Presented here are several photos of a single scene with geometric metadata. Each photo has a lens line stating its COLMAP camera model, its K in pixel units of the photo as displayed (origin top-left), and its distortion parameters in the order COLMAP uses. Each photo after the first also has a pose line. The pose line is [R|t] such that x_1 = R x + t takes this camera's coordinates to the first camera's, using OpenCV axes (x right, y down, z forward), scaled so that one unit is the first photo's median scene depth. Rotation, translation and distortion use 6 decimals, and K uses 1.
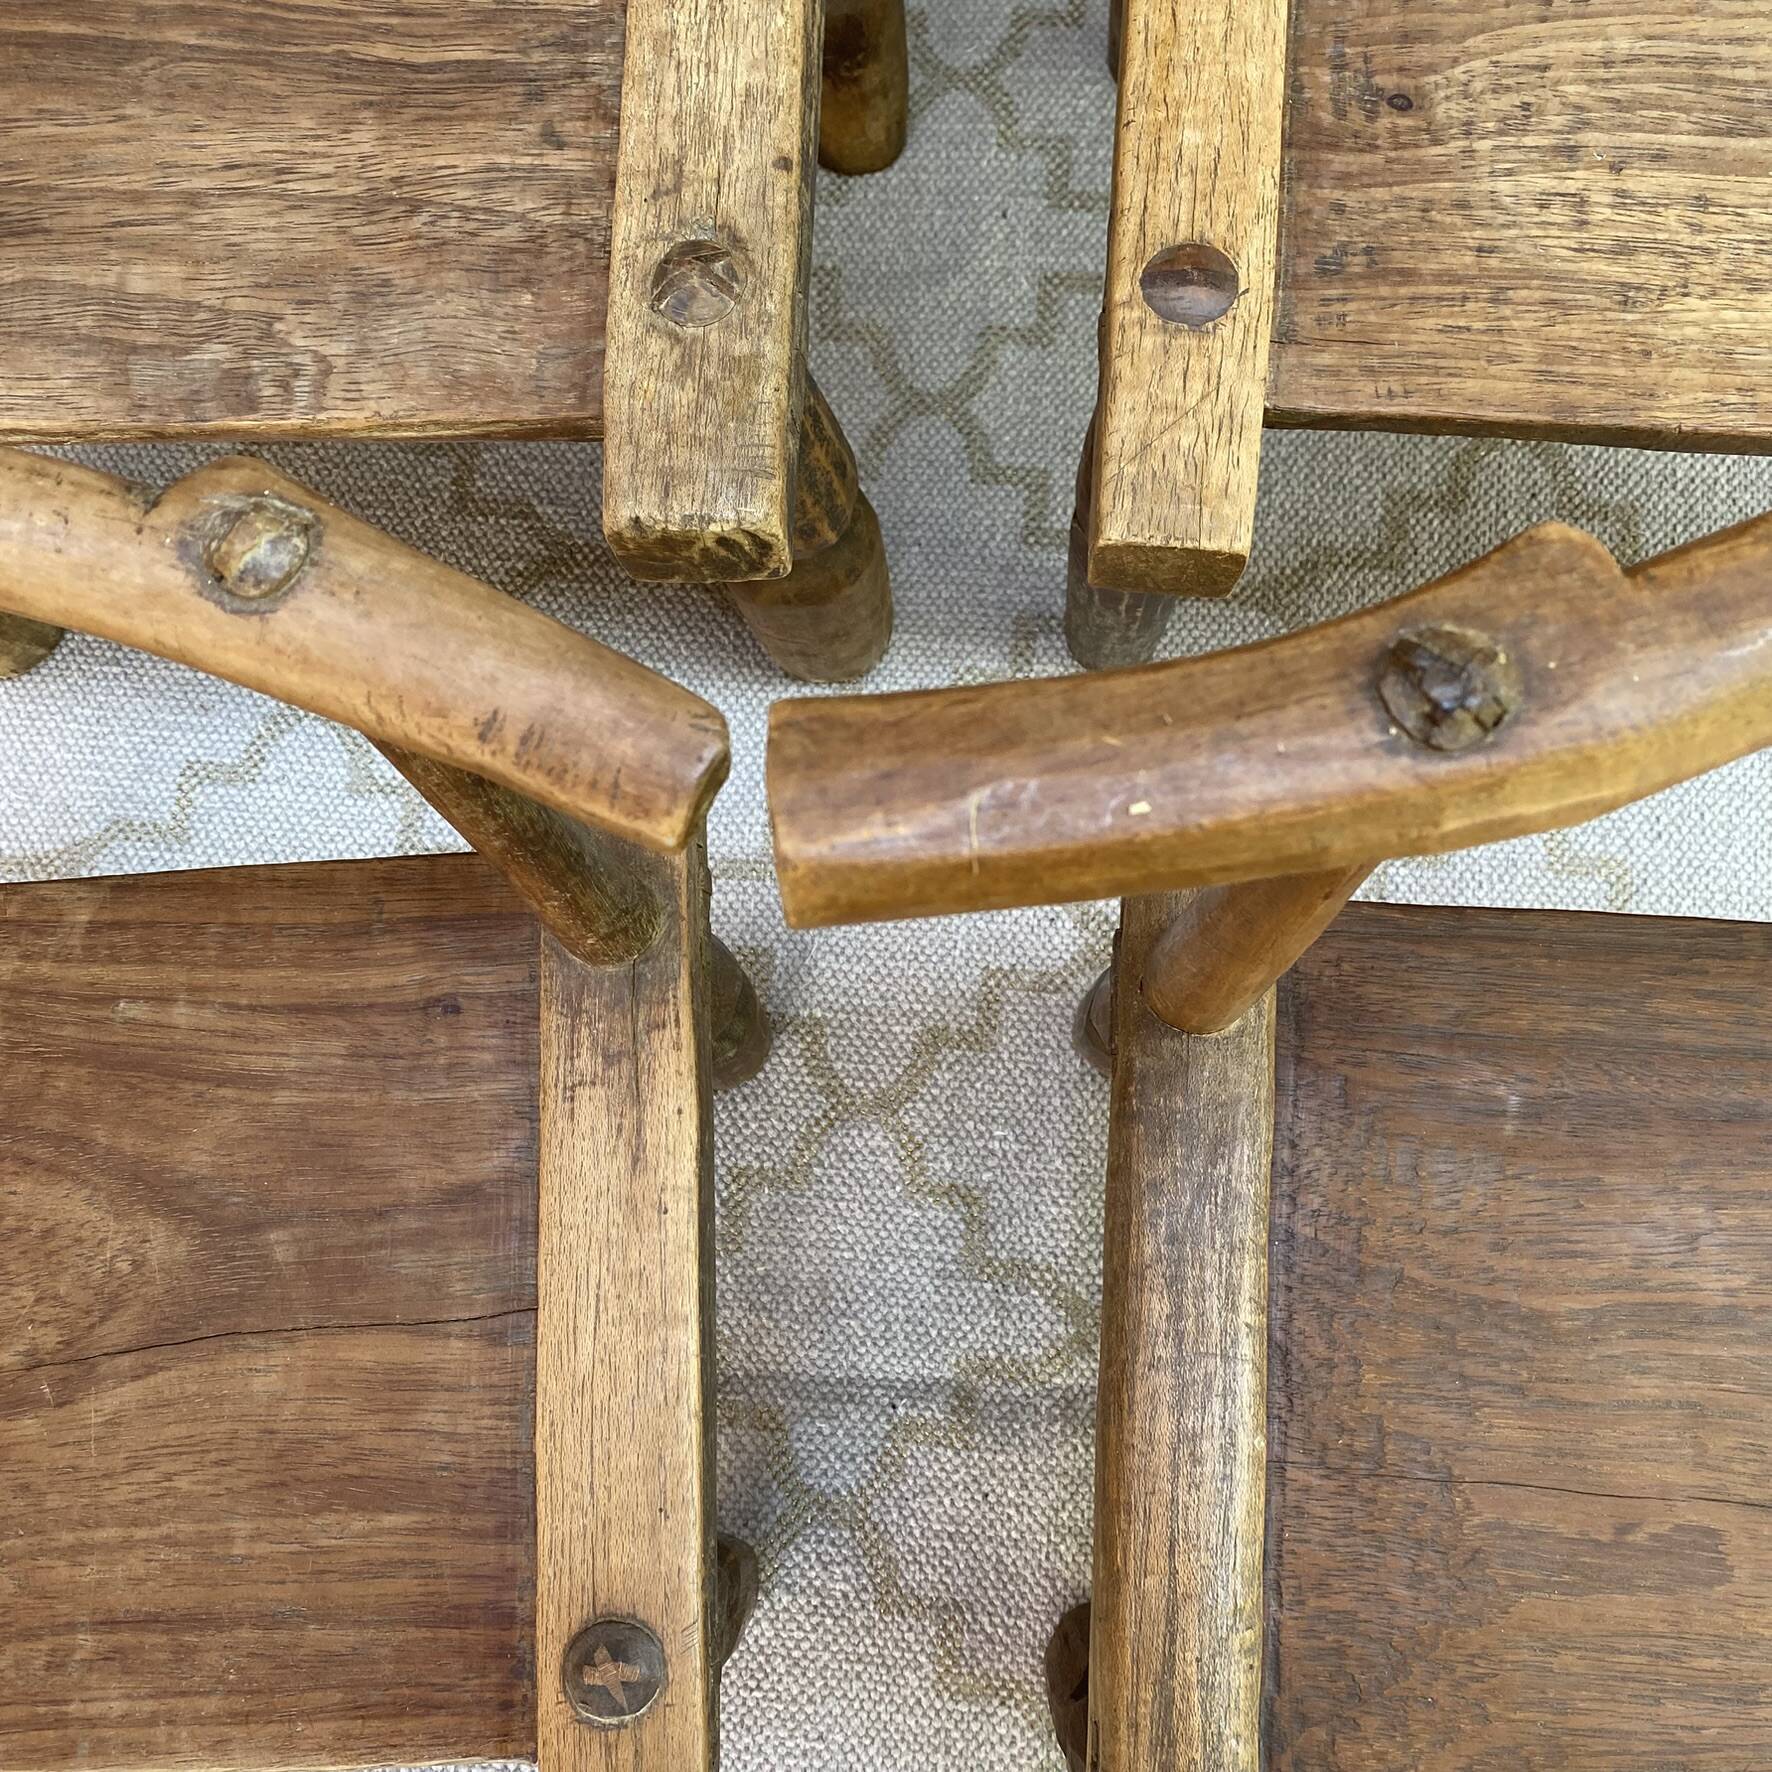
lens RADIAL K [[1810.7, 0, 923.0], [0, 1810.7, 900.1], [0, 0, 1]] dist [0.007853, 0.000000]
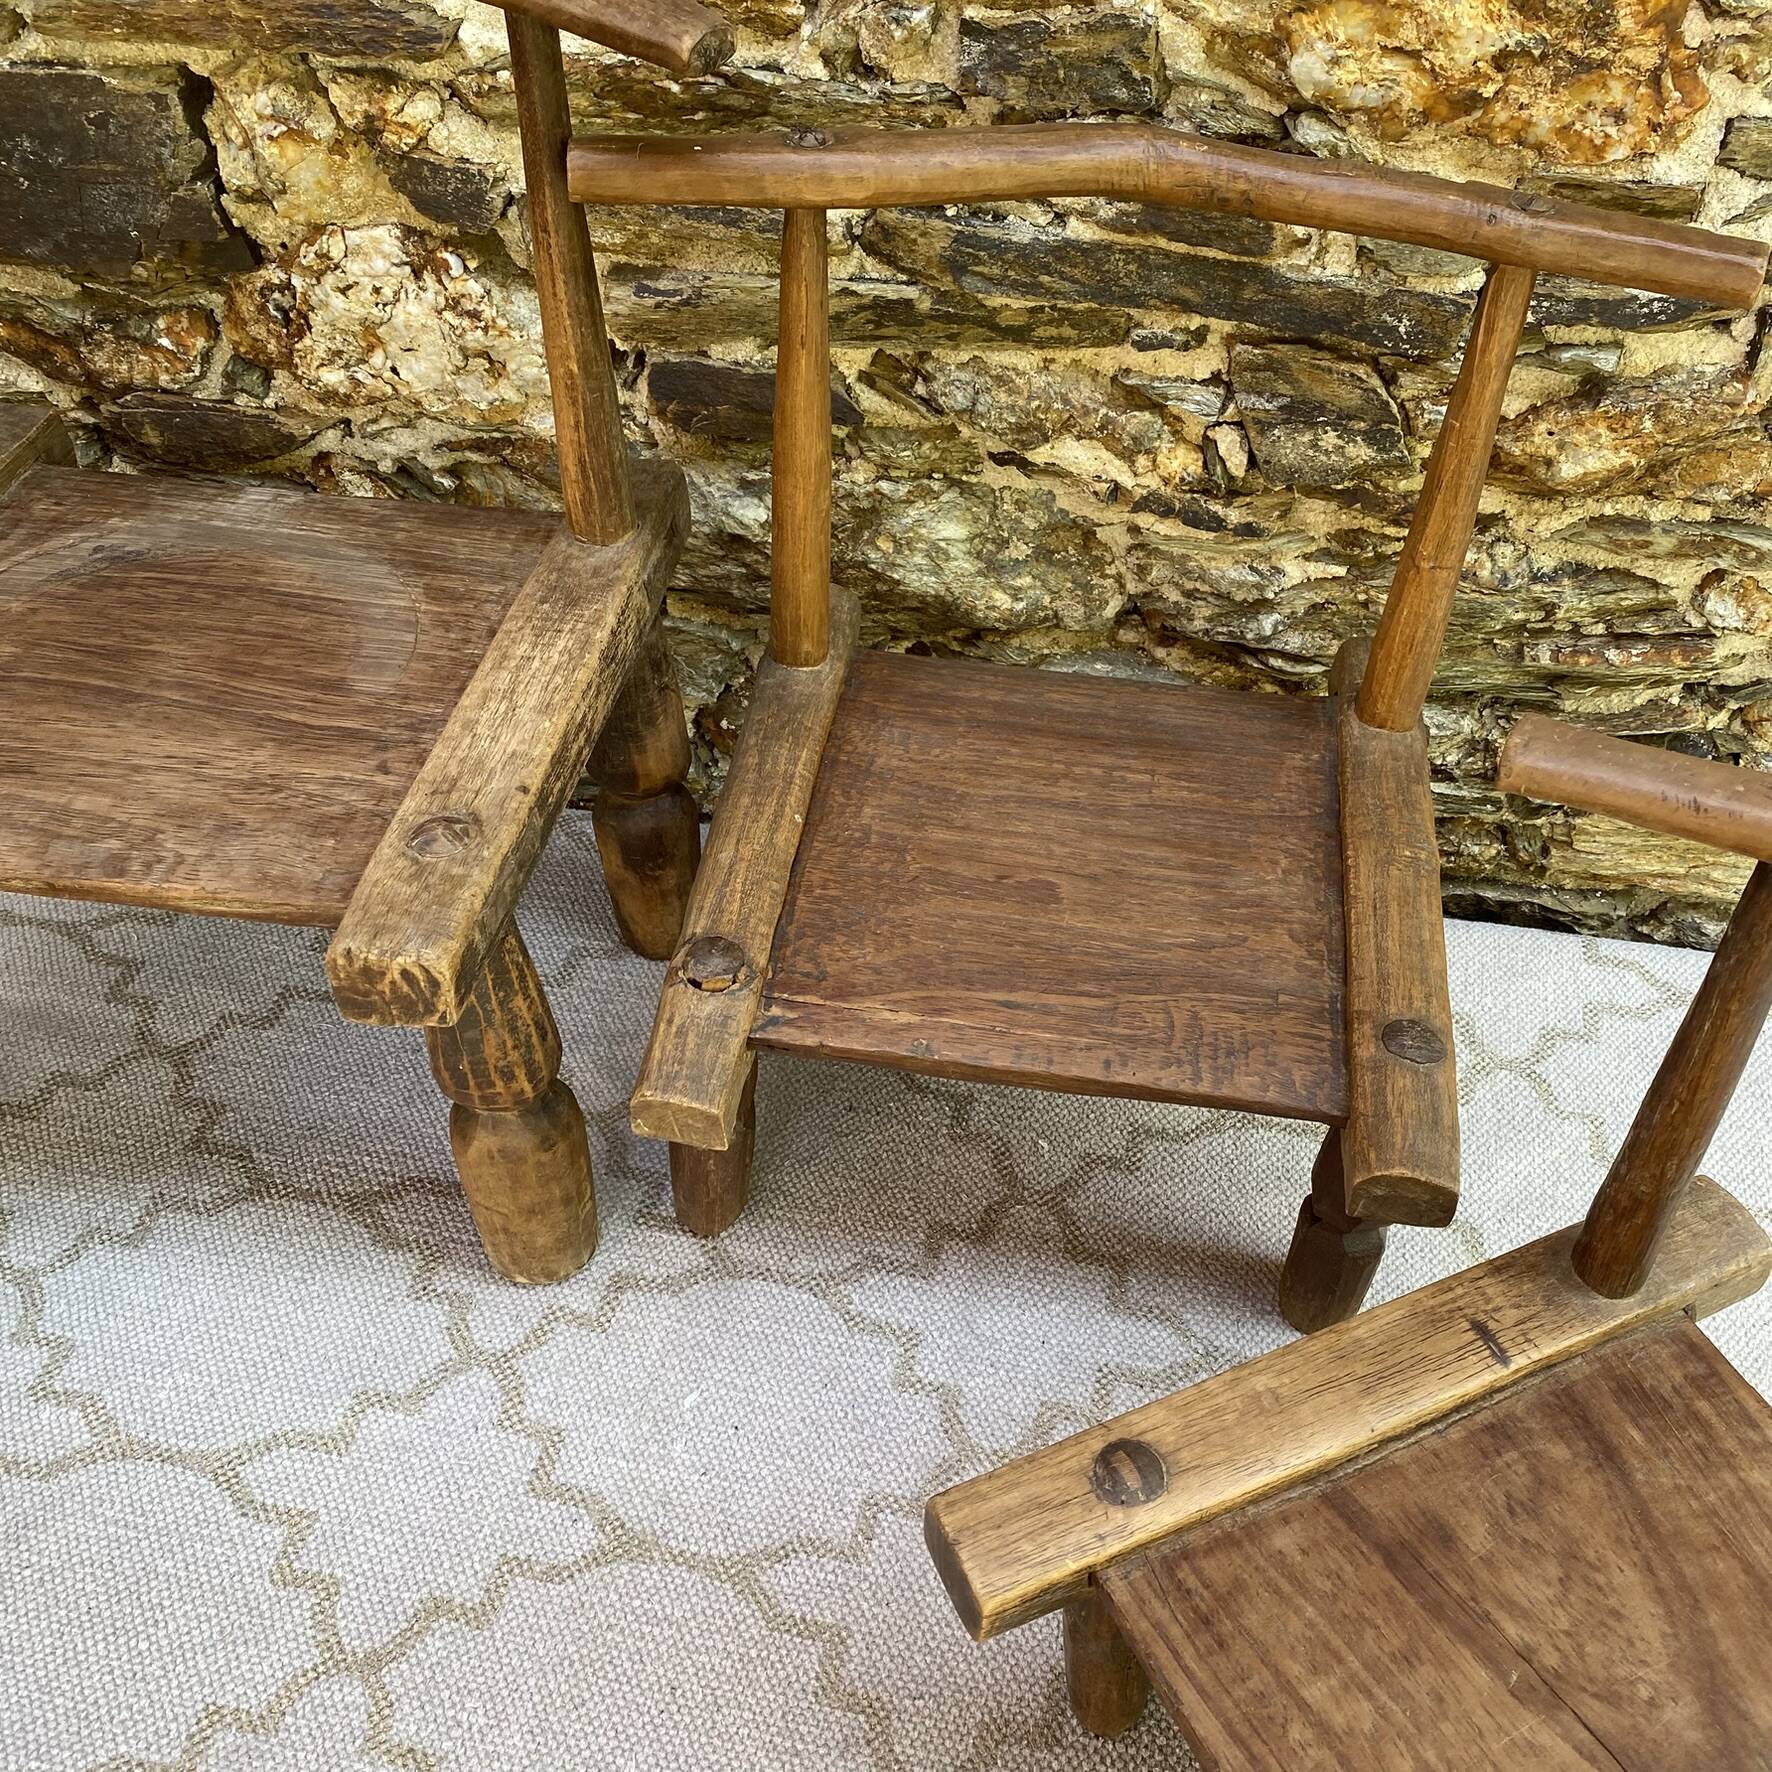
lens RADIAL K [[1810.7, 0, 900.8], [0, 1810.7, 906.5], [0, 0, 1]] dist [0.007853, 0.000000]
pose [[0.991311, 0.125512, -0.039354, 0.292215], [-0.125090, 0.807020, -0.577123, 0.354815], [-0.040676, 0.577031, 0.815708, -0.144676]]
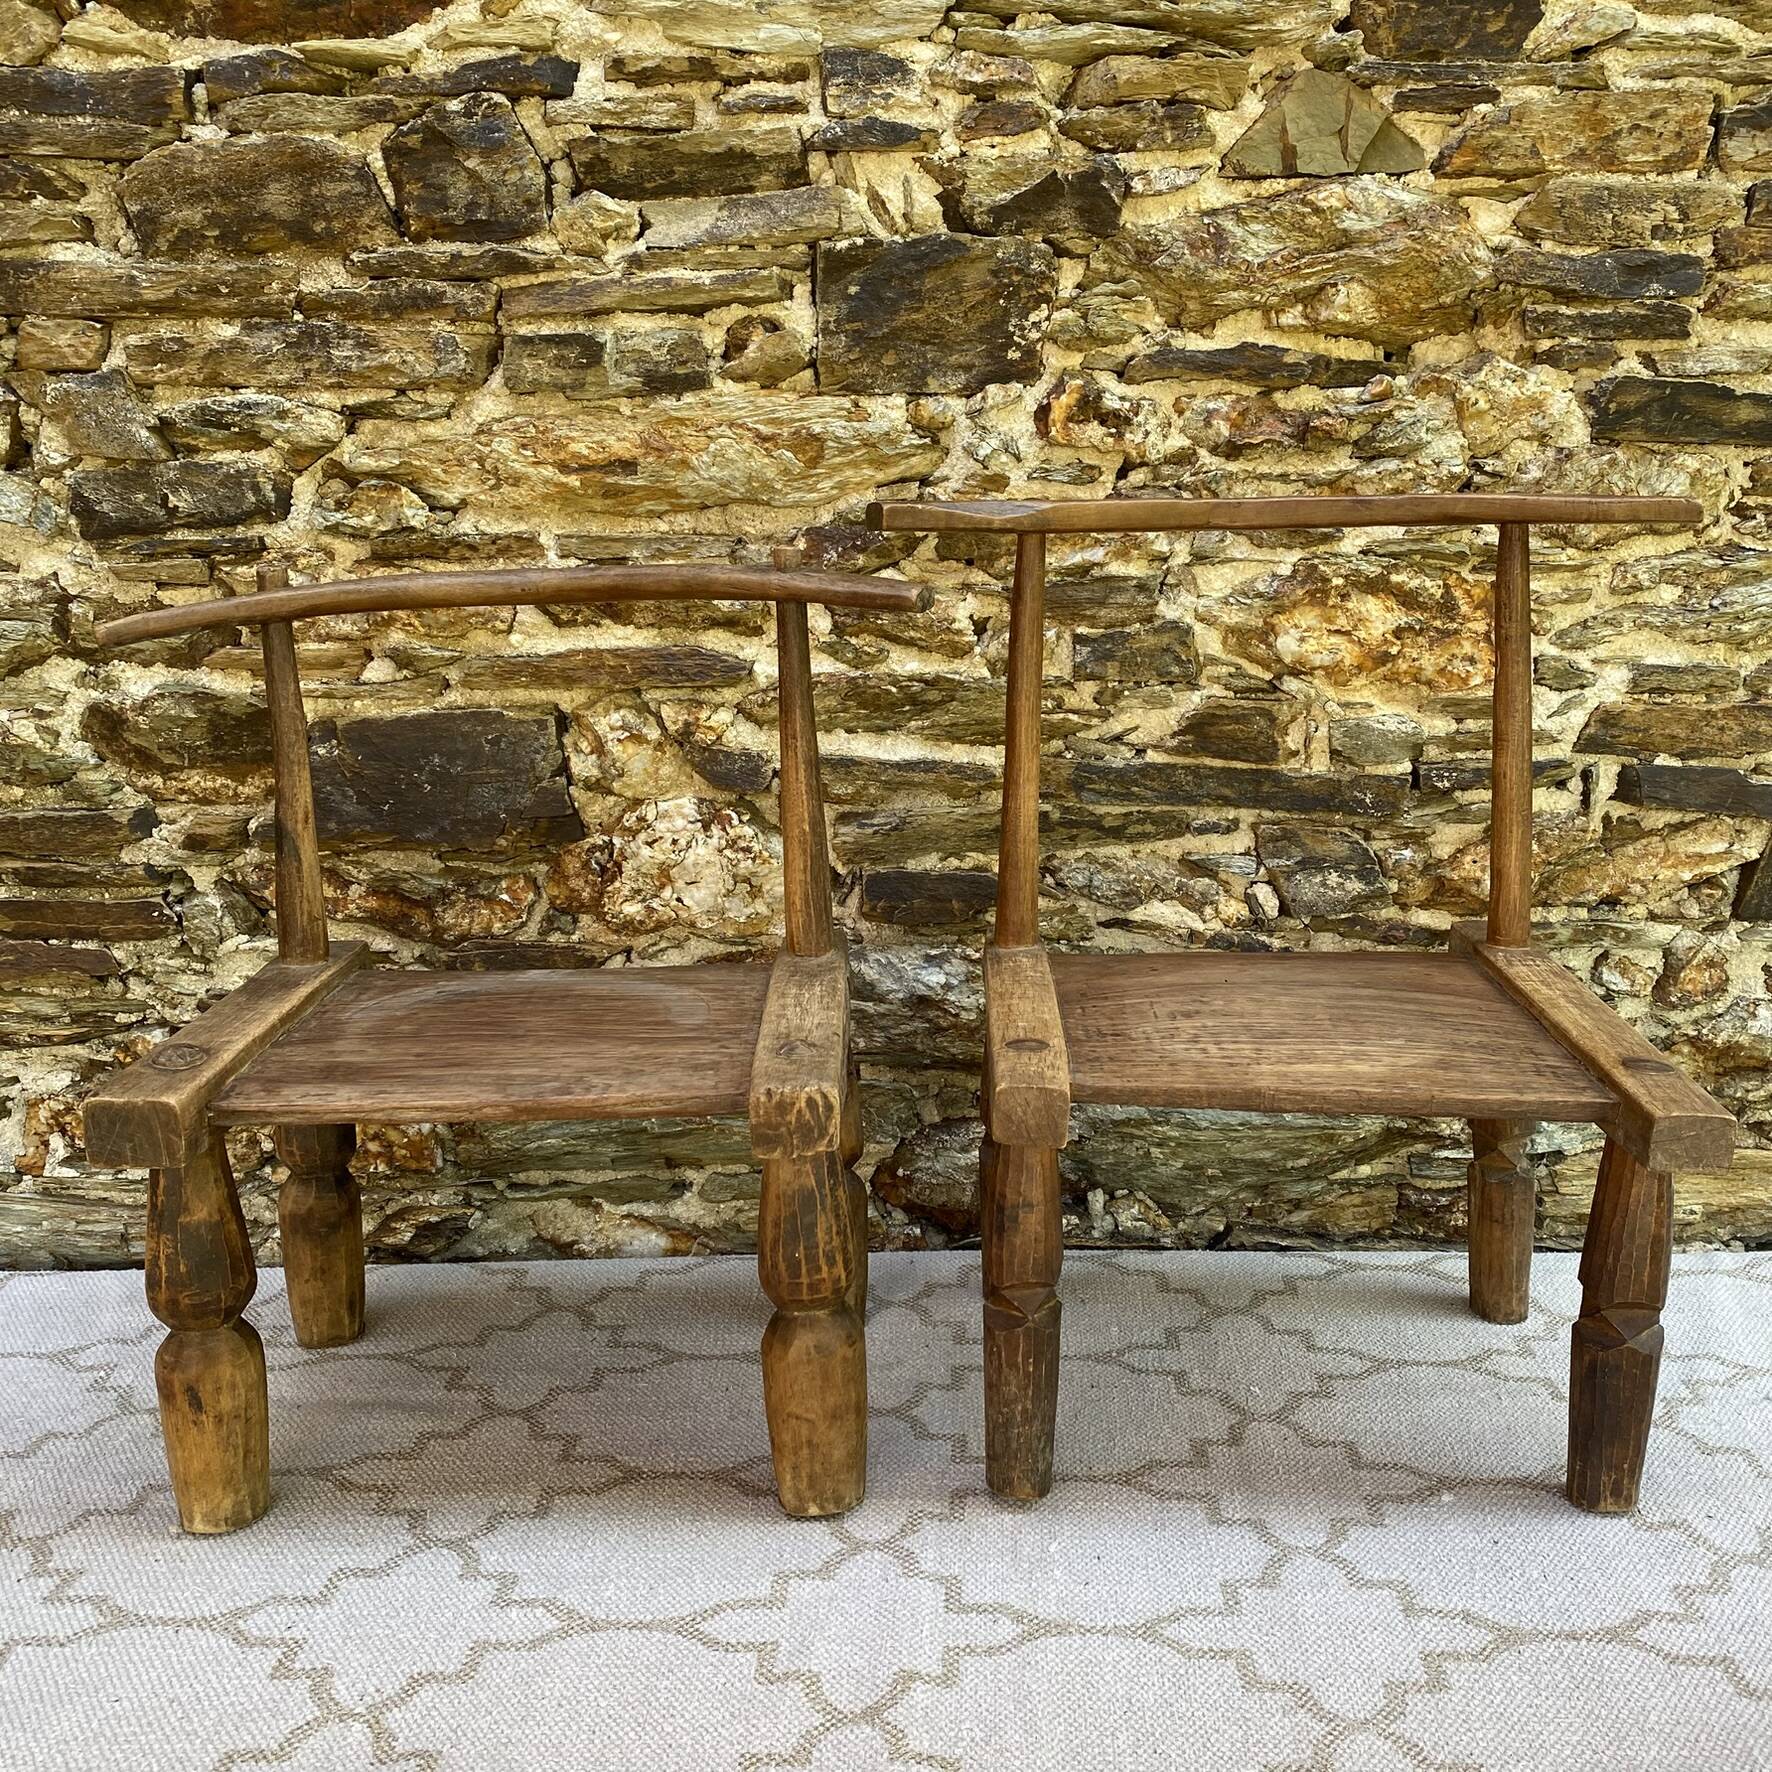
lens RADIAL K [[1810.7, 0, 917.6], [0, 1810.7, 894.4], [0, 0, 1]] dist [0.007853, 0.000000]
pose [[0.997694, 0.025926, 0.062731, -0.088053], [0.047536, 0.392839, -0.918378, 1.107941], [-0.048453, 0.919242, 0.390700, 0.002943]]
